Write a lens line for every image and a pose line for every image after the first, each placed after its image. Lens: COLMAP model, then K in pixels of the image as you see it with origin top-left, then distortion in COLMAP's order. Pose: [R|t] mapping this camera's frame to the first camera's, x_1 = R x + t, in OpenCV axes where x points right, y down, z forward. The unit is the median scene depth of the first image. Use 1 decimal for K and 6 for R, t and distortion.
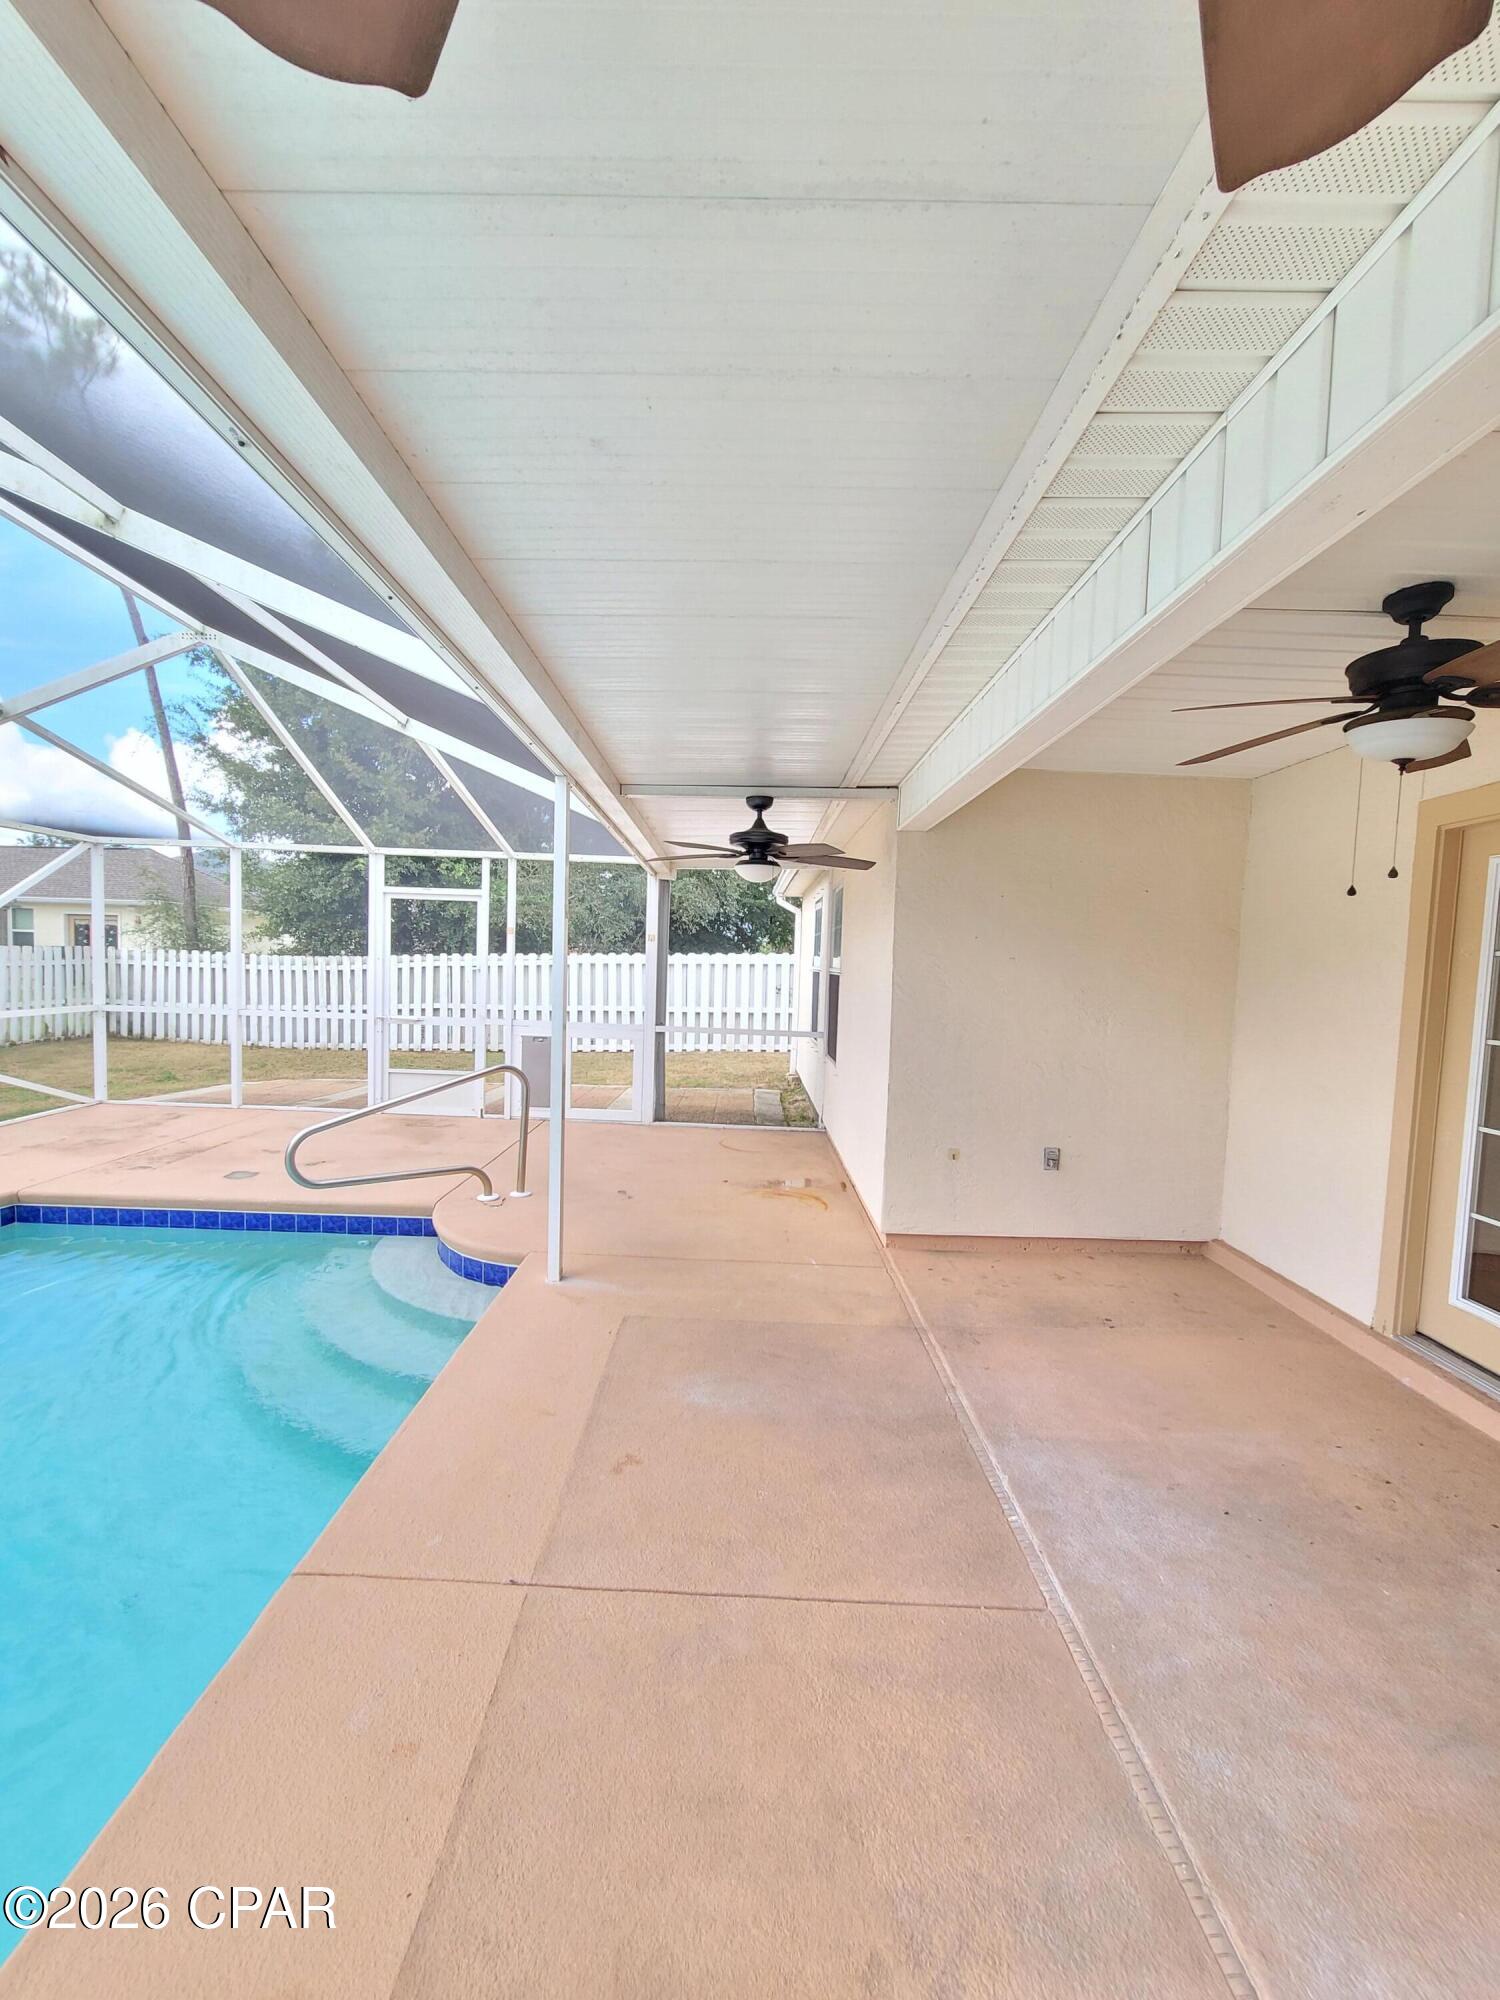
lens RADIAL K [[816.8, 0, 741.3], [0, 816.8, 1014.4], [0, 0, 1]] dist [0.001789, 0.000197]
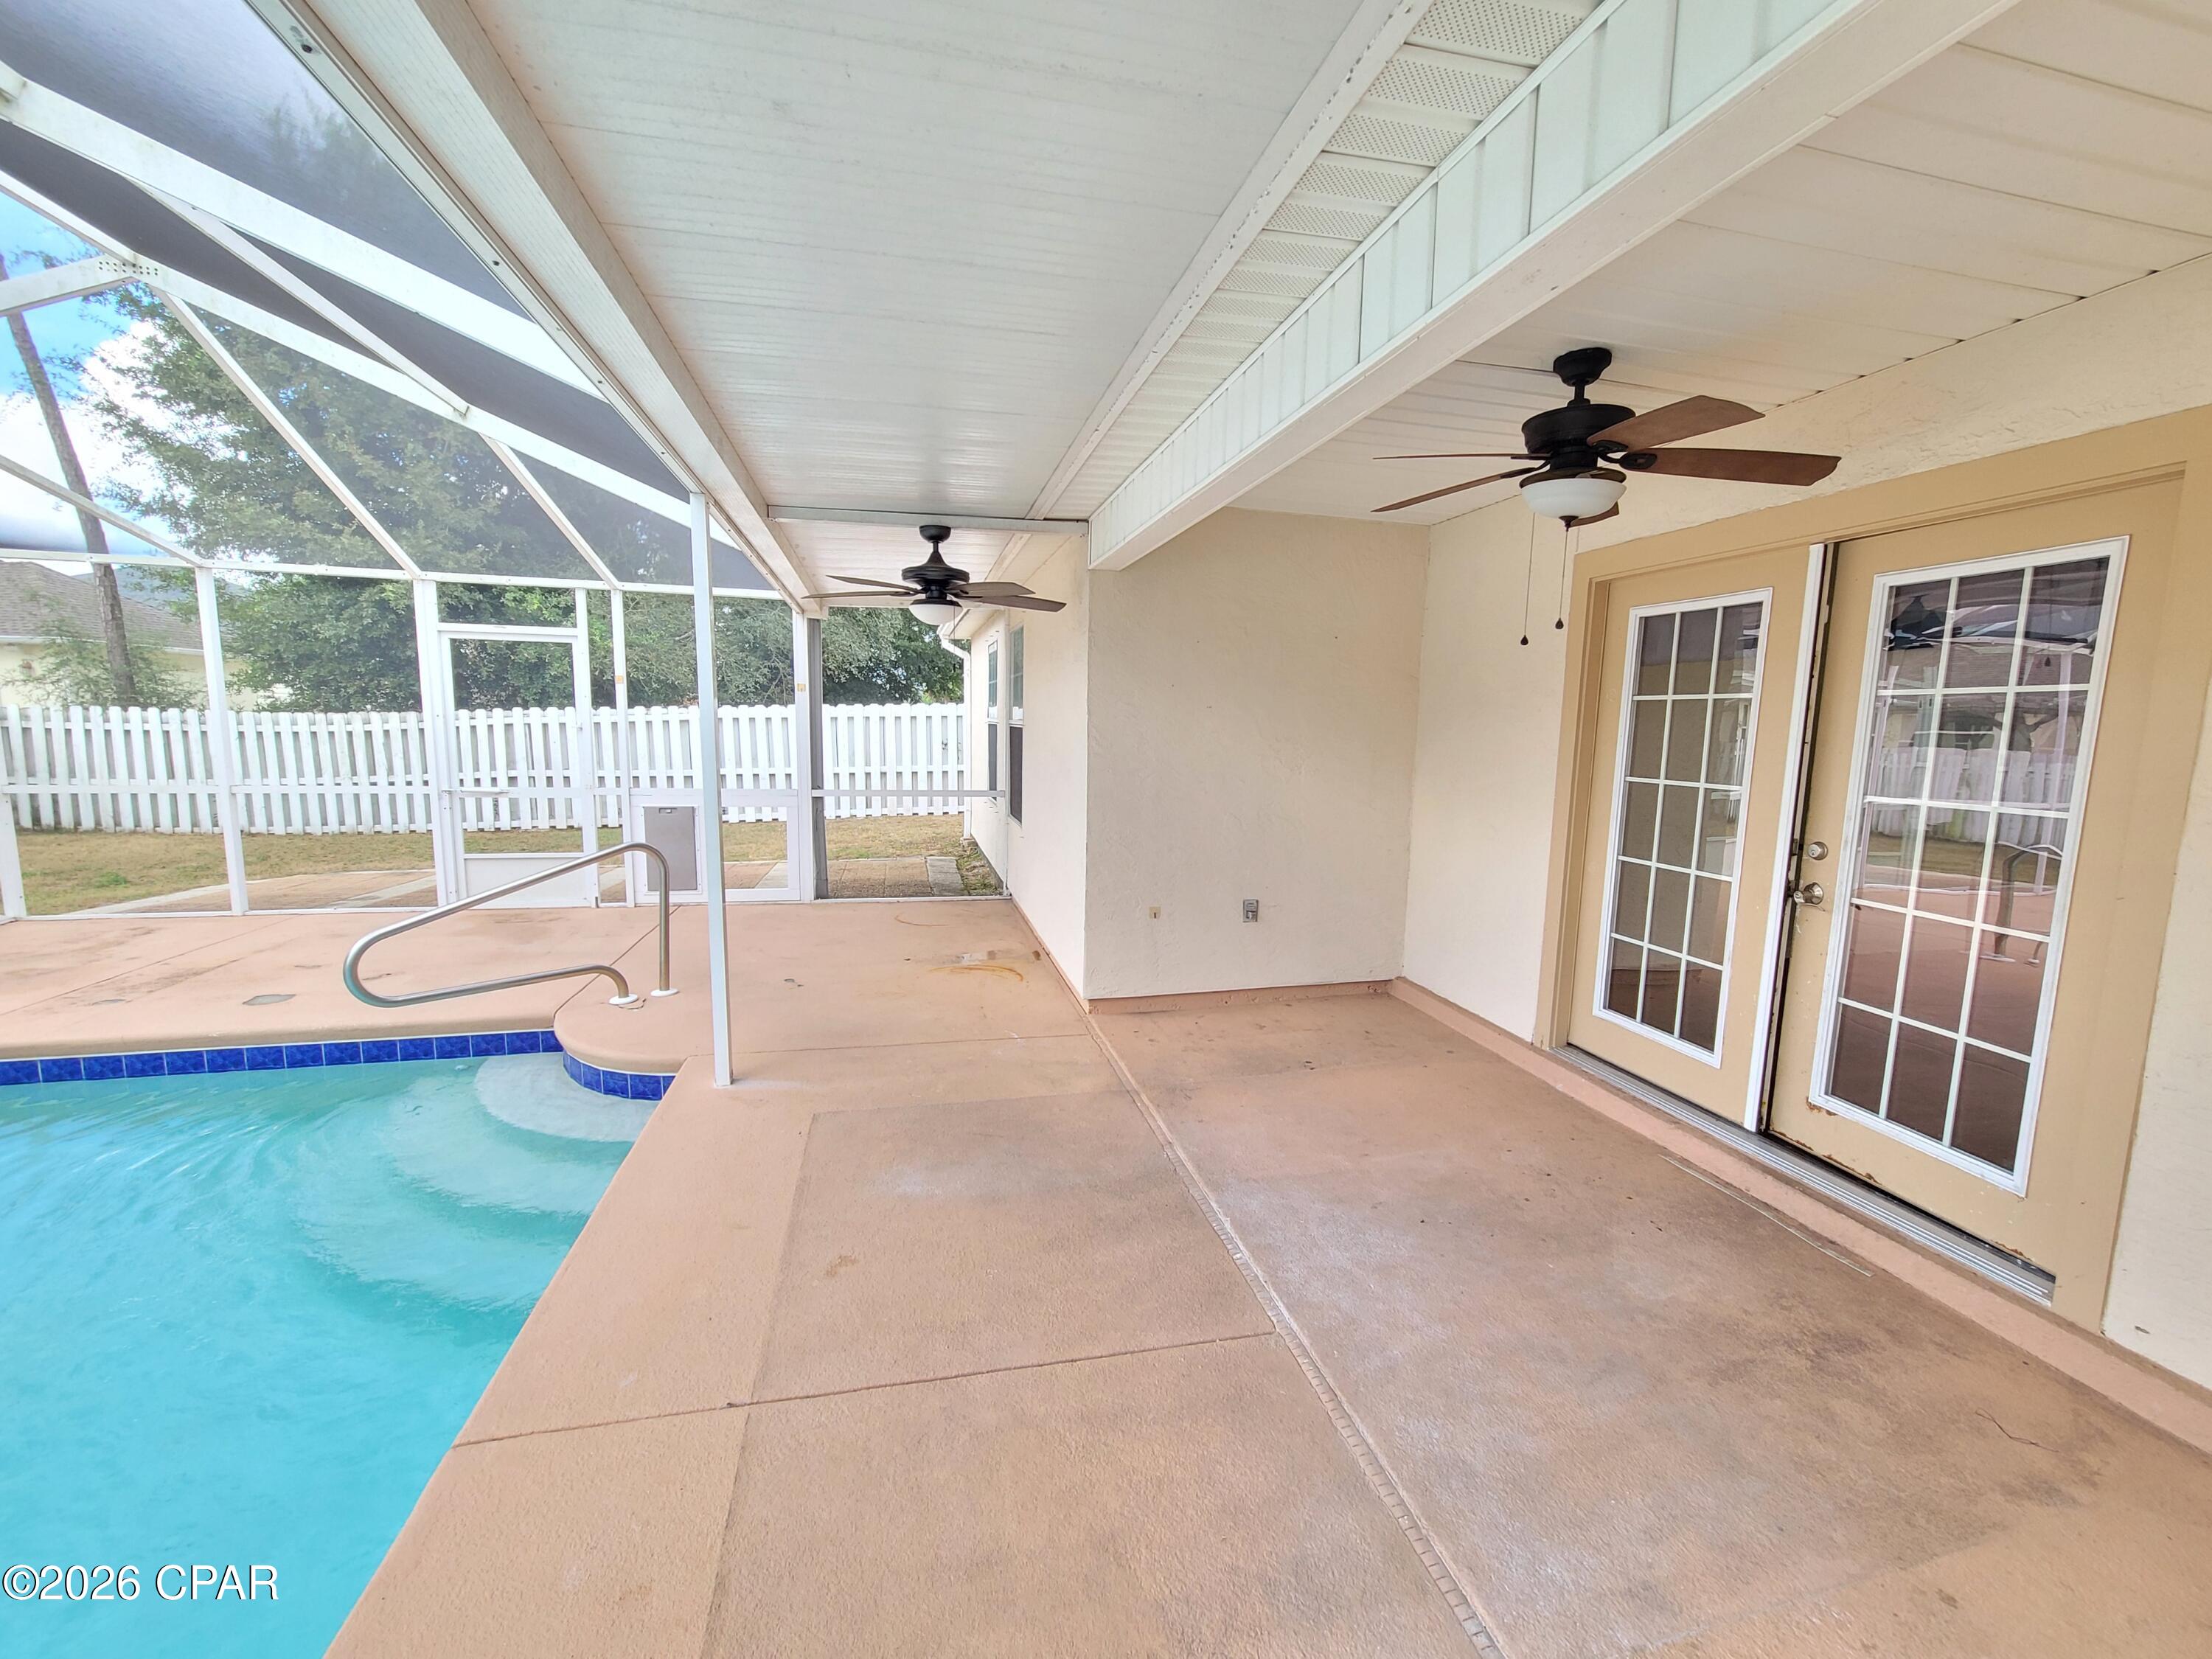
lens RADIAL K [[903.4, 0, 1116.8], [0, 903.4, 835.2], [0, 0, 1]] dist [0.001789, 0.000197]
pose [[0.970785, -0.044854, 0.235721, -0.031679], [0.027814, 0.996786, 0.075125, -0.001054], [-0.238333, -0.066374, 0.968913, -0.016526]]
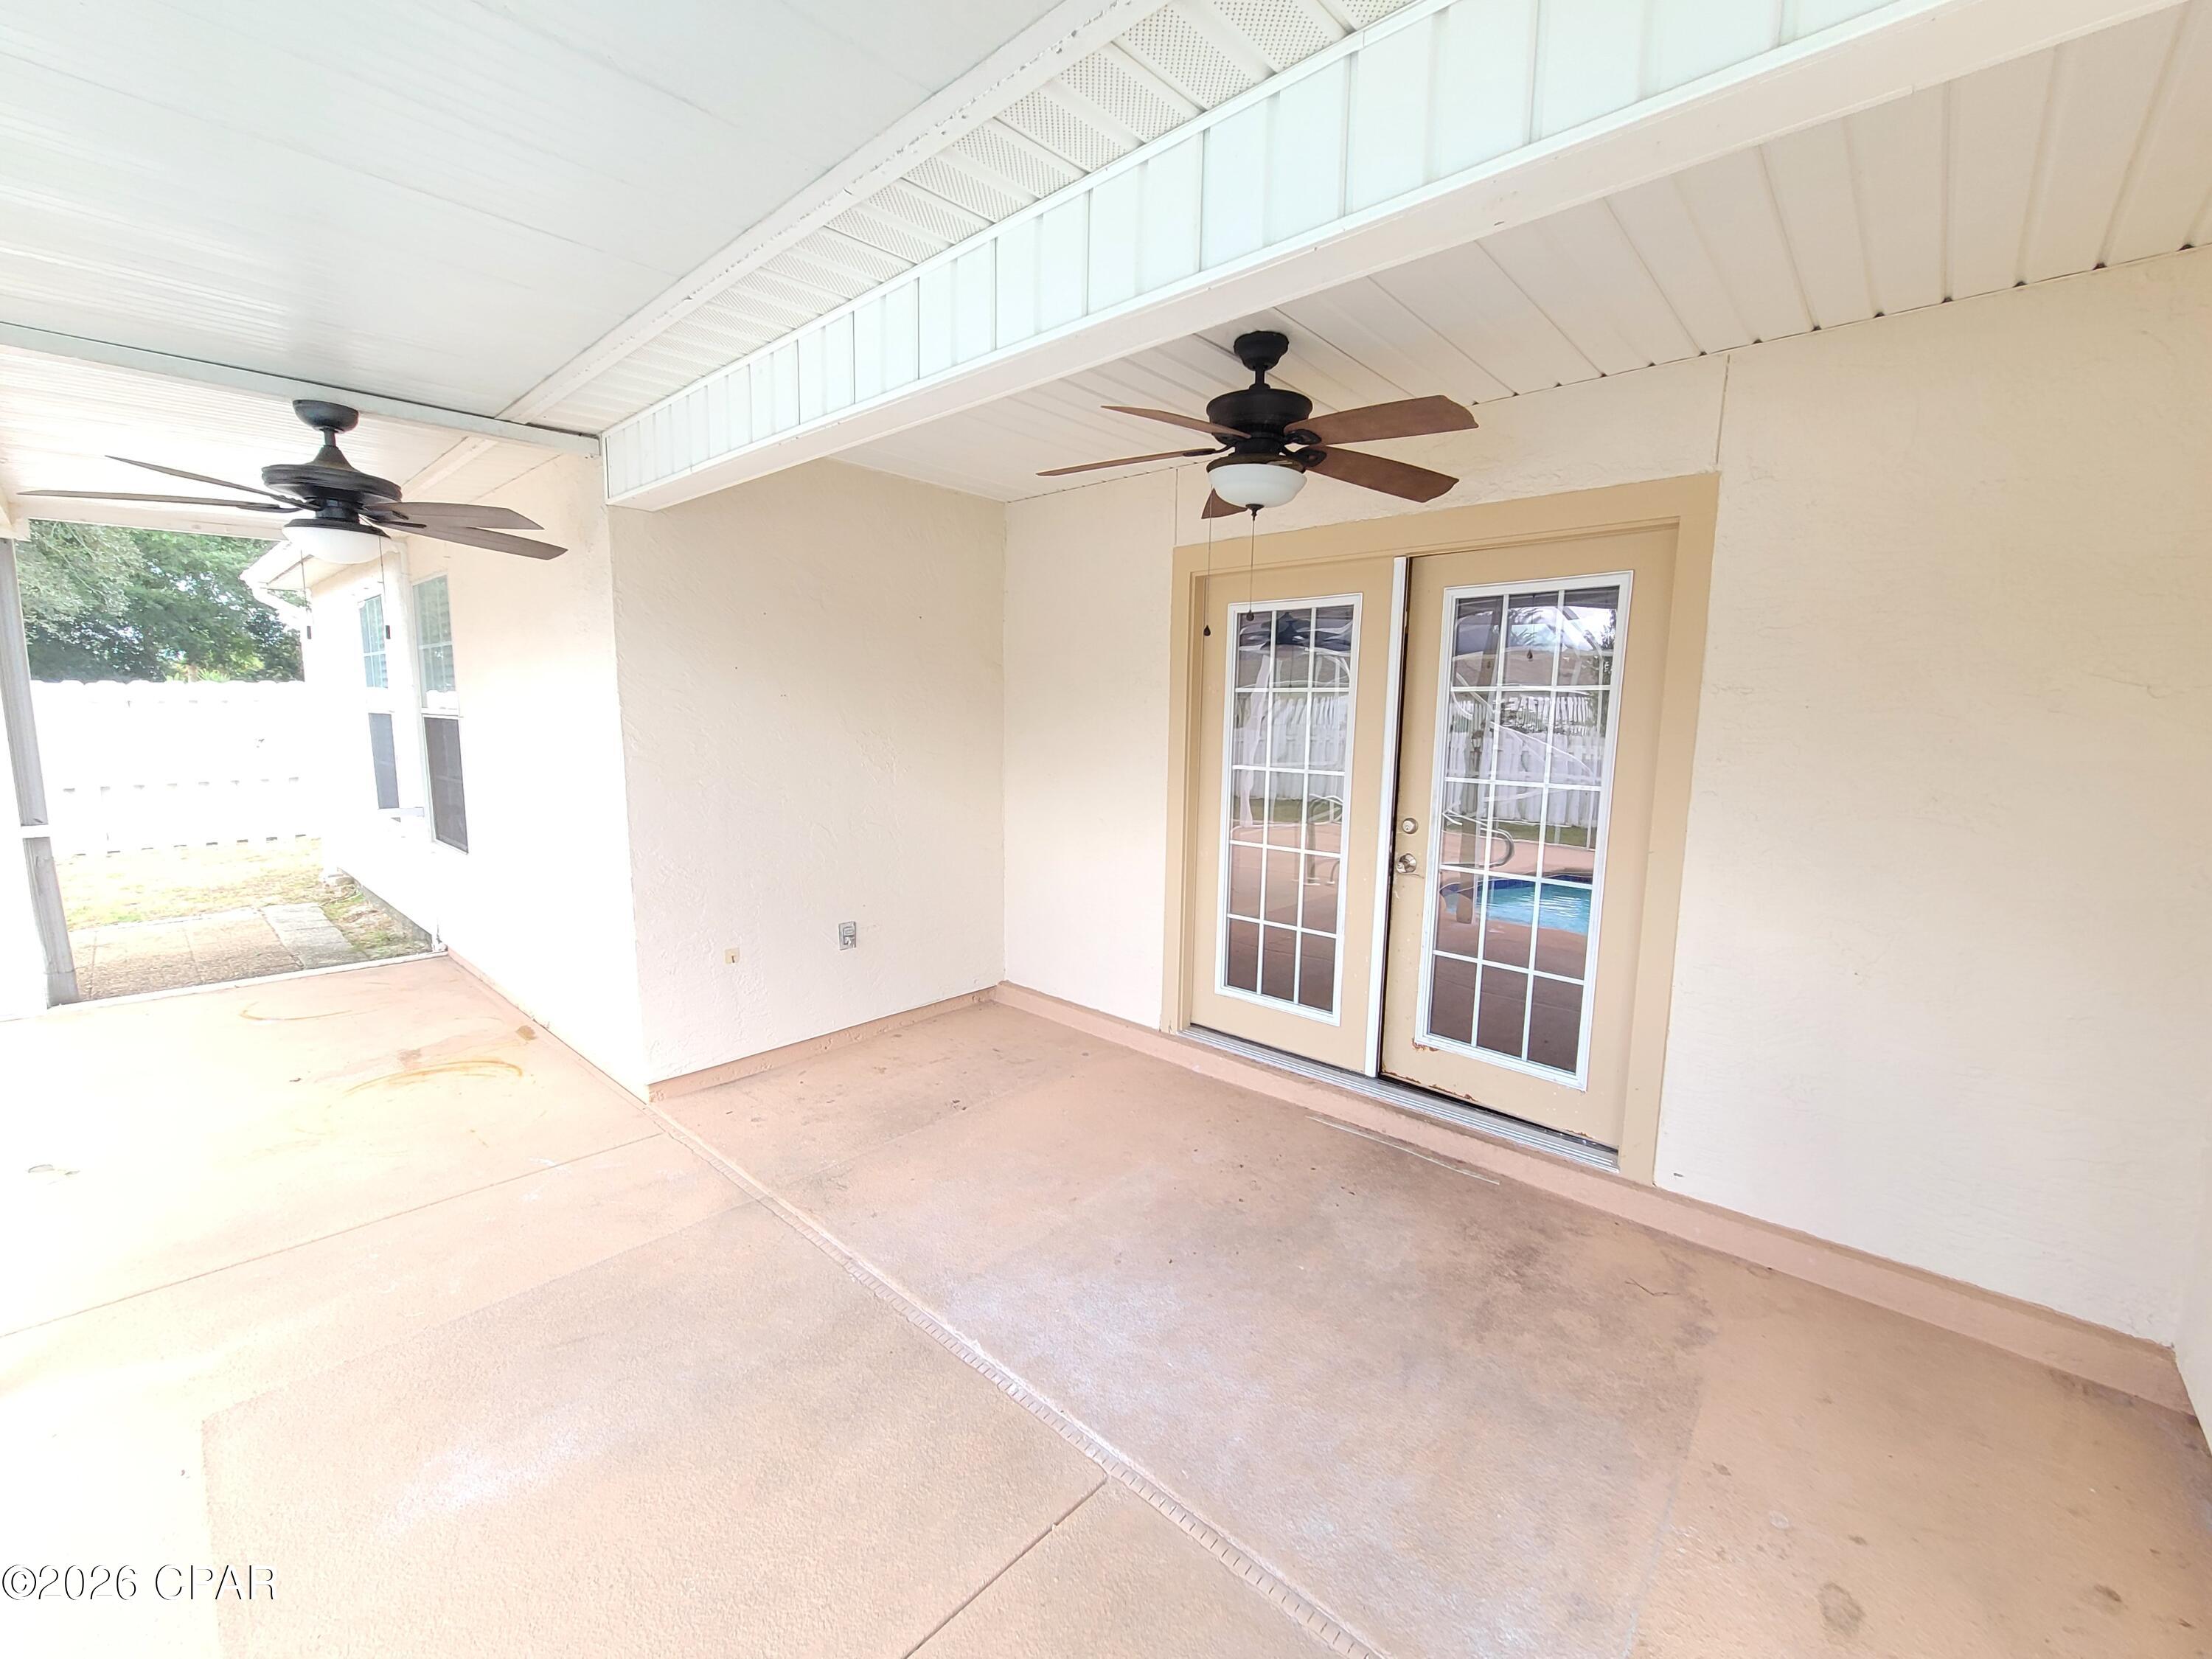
lens RADIAL K [[903.4, 0, 1117.8], [0, 903.4, 835.1], [0, 0, 1]] dist [0.001789, 0.000197]
pose [[0.669768, -0.120584, 0.732714, -0.103436], [0.051267, 0.991882, 0.116372, -0.019750], [-0.740799, -0.040378, 0.670512, 0.175682]]
